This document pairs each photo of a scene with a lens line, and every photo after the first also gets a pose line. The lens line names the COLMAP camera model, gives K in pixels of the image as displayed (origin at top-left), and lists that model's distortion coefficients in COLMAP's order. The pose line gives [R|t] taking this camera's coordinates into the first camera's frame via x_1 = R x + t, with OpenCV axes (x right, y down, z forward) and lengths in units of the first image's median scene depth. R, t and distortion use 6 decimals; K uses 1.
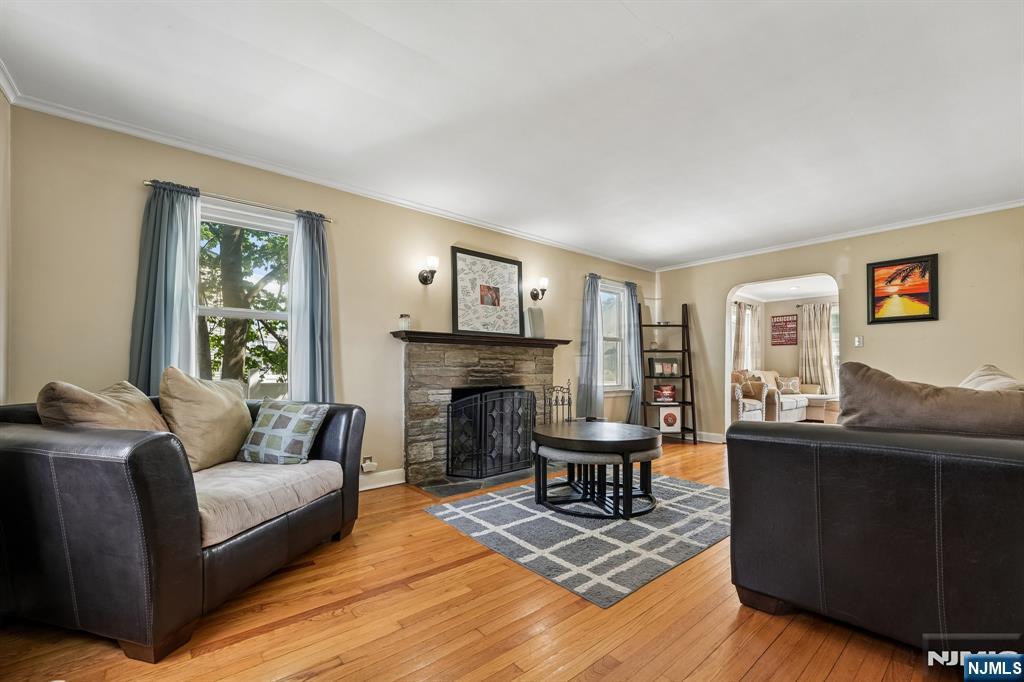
lens RADIAL K [[414.4, 0, 510.4], [0, 414.4, 363.3], [0, 0, 1]] dist [-0.000700, -0.000020]
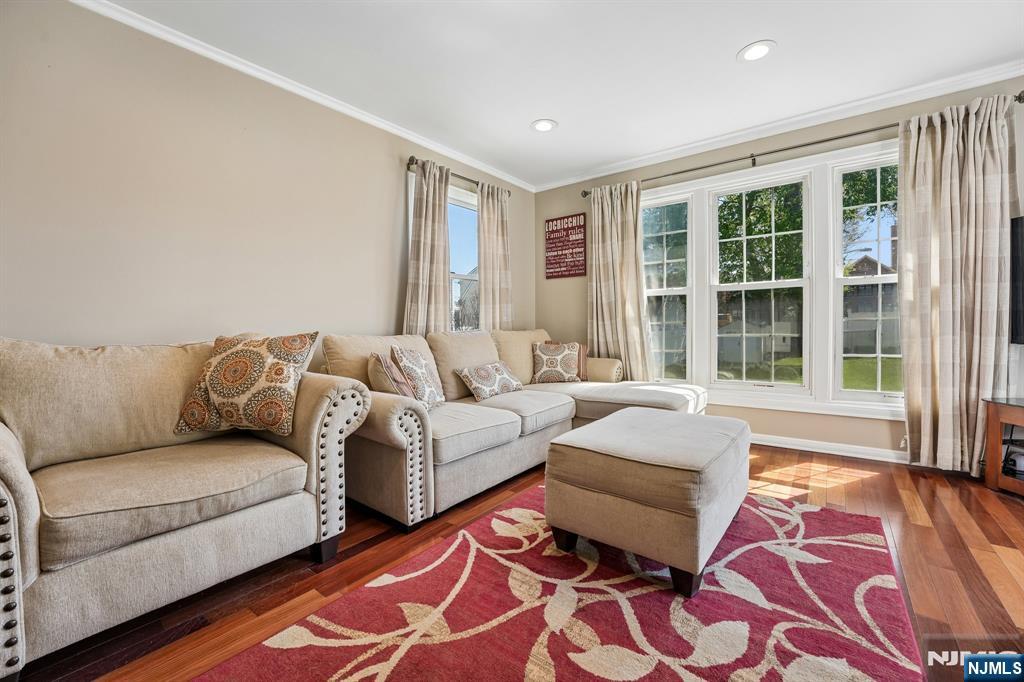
lens RADIAL K [[408.7, 0, 510.8], [0, 408.7, 338.1], [0, 0, 1]] dist [-0.020645, 0.000548]
pose [[0.977884, -0.024614, 0.207693, 1.035415], [0.015485, 0.998846, 0.045464, 0.010738], [-0.208572, -0.041242, 0.977137, 1.122799]]
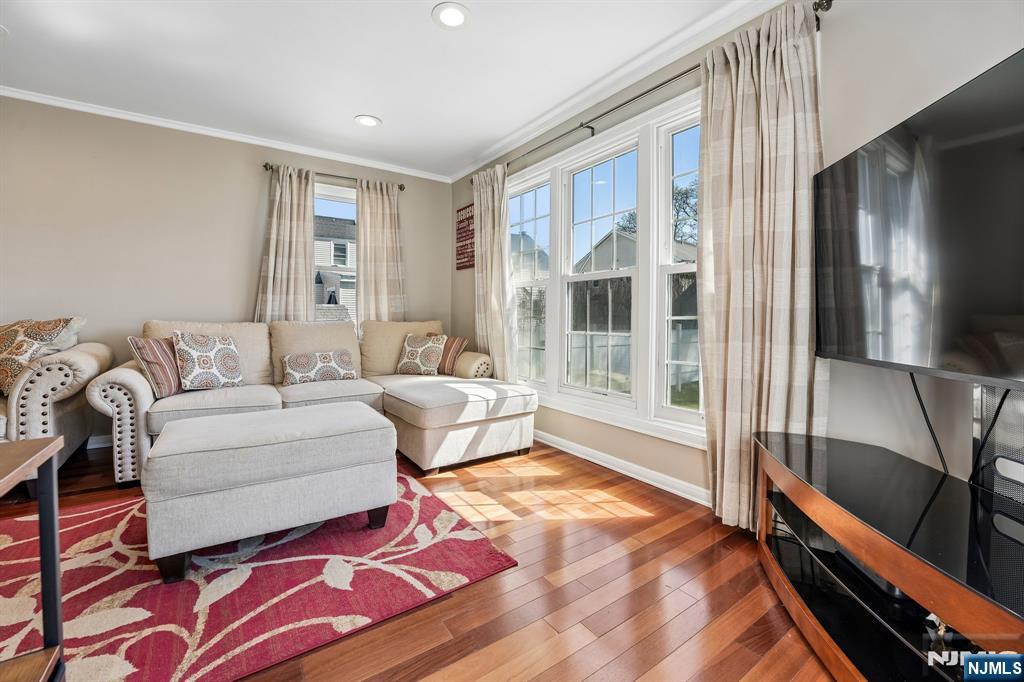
lens RADIAL K [[415.5, 0, 512.1], [0, 415.5, 323.7], [0, 0, 1]] dist [-0.020624, 0.000870]
pose [[0.995753, 0.003868, -0.091979, 1.583006], [-0.001071, 0.999536, 0.030438, 0.011828], [0.092054, -0.030211, 0.995296, 1.099505]]
